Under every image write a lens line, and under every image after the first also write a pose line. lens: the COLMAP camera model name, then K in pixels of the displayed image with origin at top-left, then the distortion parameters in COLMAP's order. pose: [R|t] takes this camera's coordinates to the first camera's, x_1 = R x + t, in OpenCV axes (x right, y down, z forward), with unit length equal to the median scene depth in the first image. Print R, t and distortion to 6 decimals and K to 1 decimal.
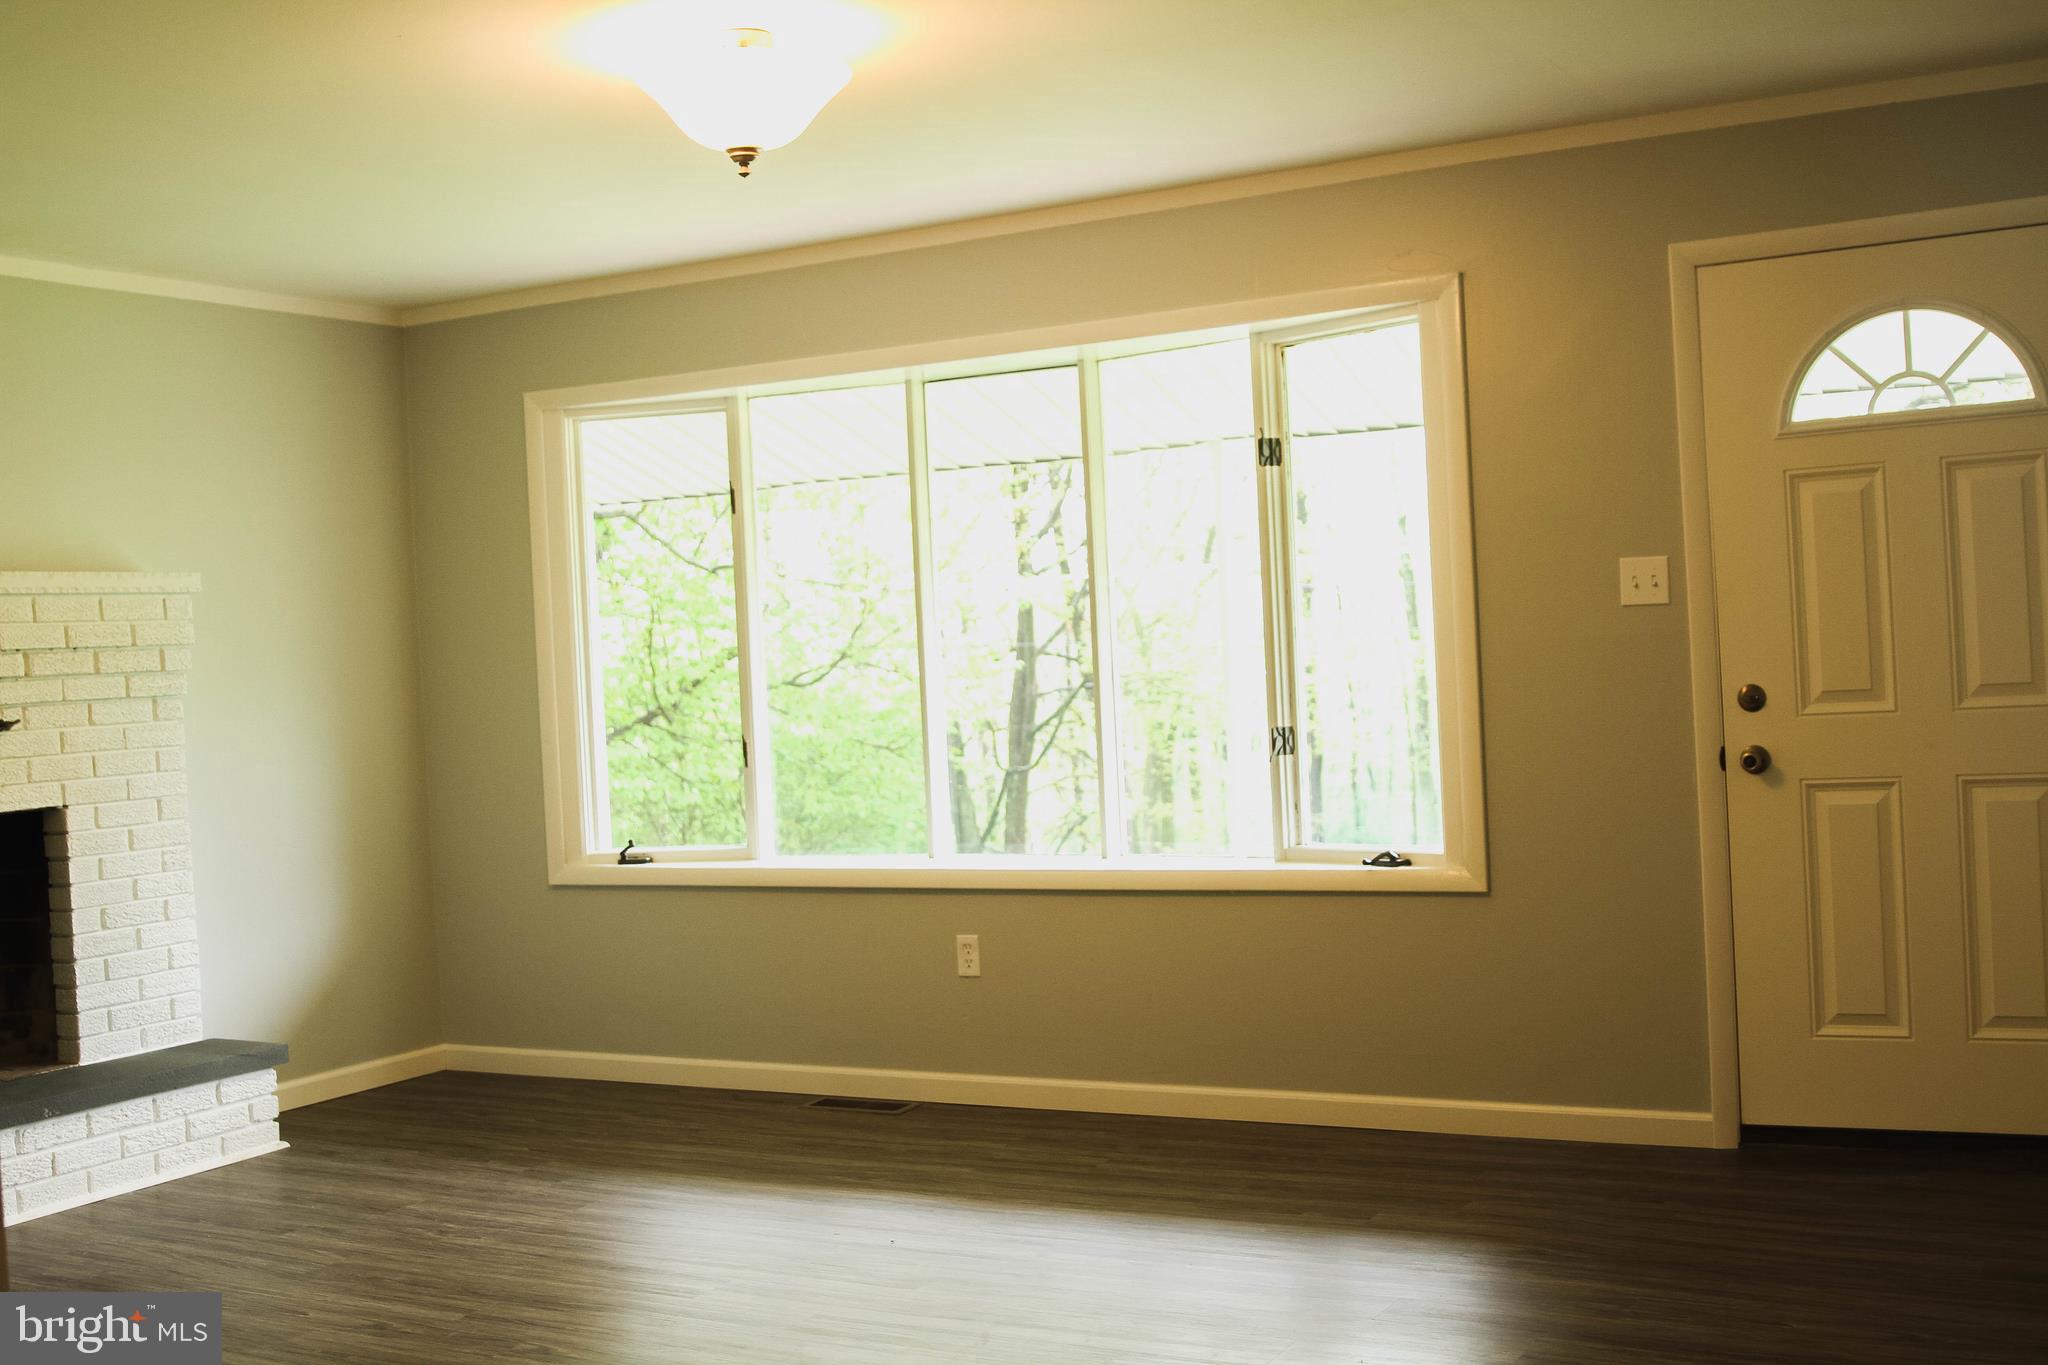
lens RADIAL K [[2287.3, 0, 1024.0], [0, 2287.3, 682.5], [0, 0, 1]] dist [-0.109227, 0.143099]
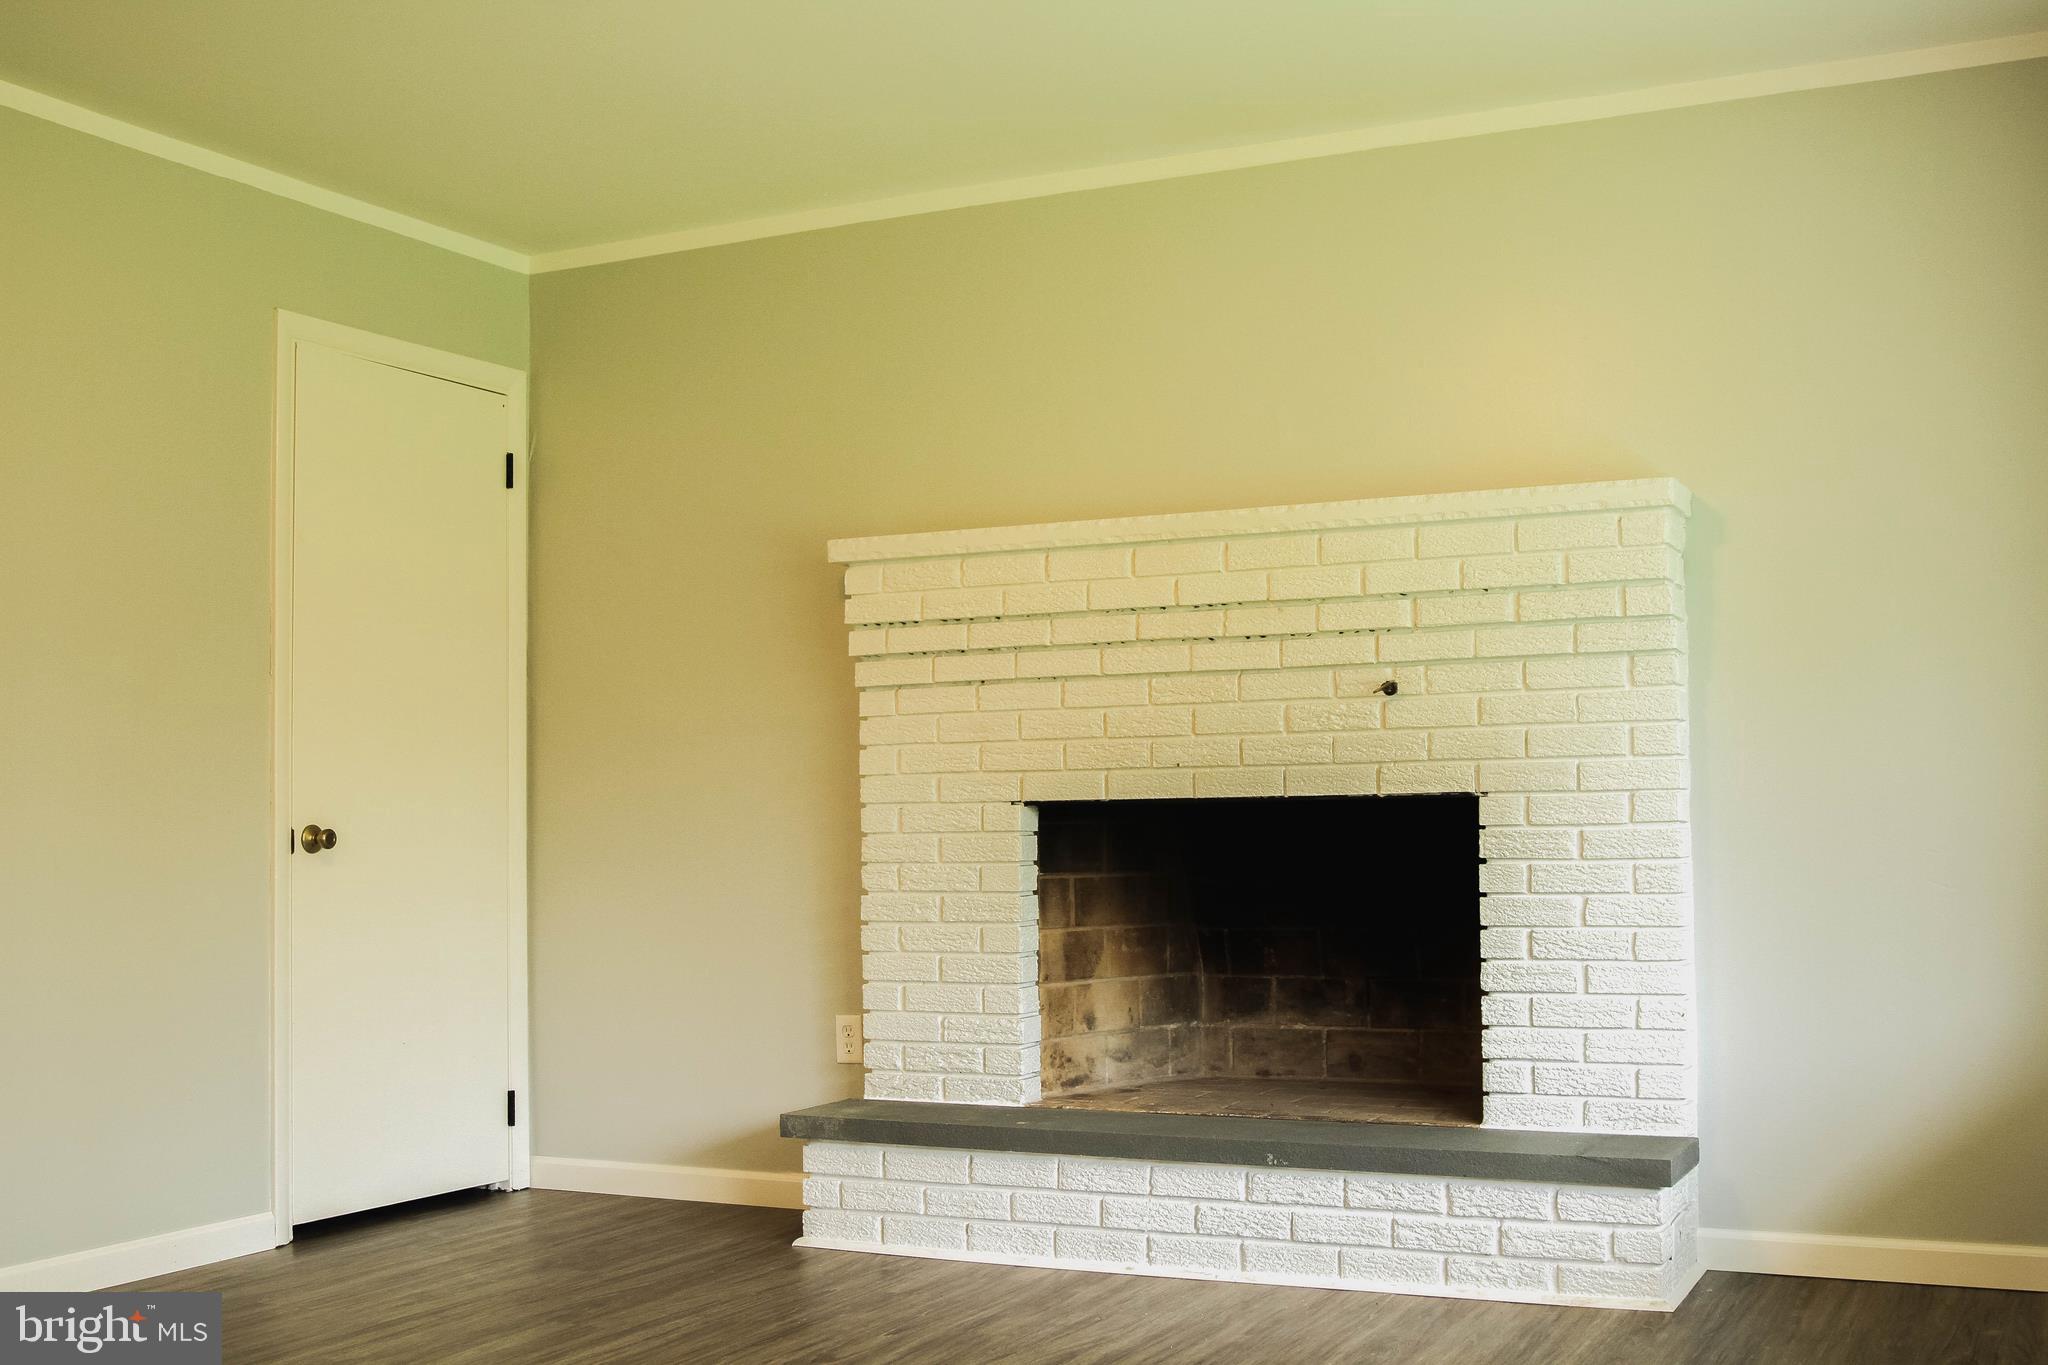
lens RADIAL K [[2287.3, 0, 1024.0], [0, 2287.3, 682.5], [0, 0, 1]] dist [-0.109227, 0.143099]
pose [[0.051620, -0.015185, -0.998551, 0.353833], [-0.005820, 0.999863, -0.015506, 0.029711], [0.998650, 0.006612, 0.051525, 0.799276]]
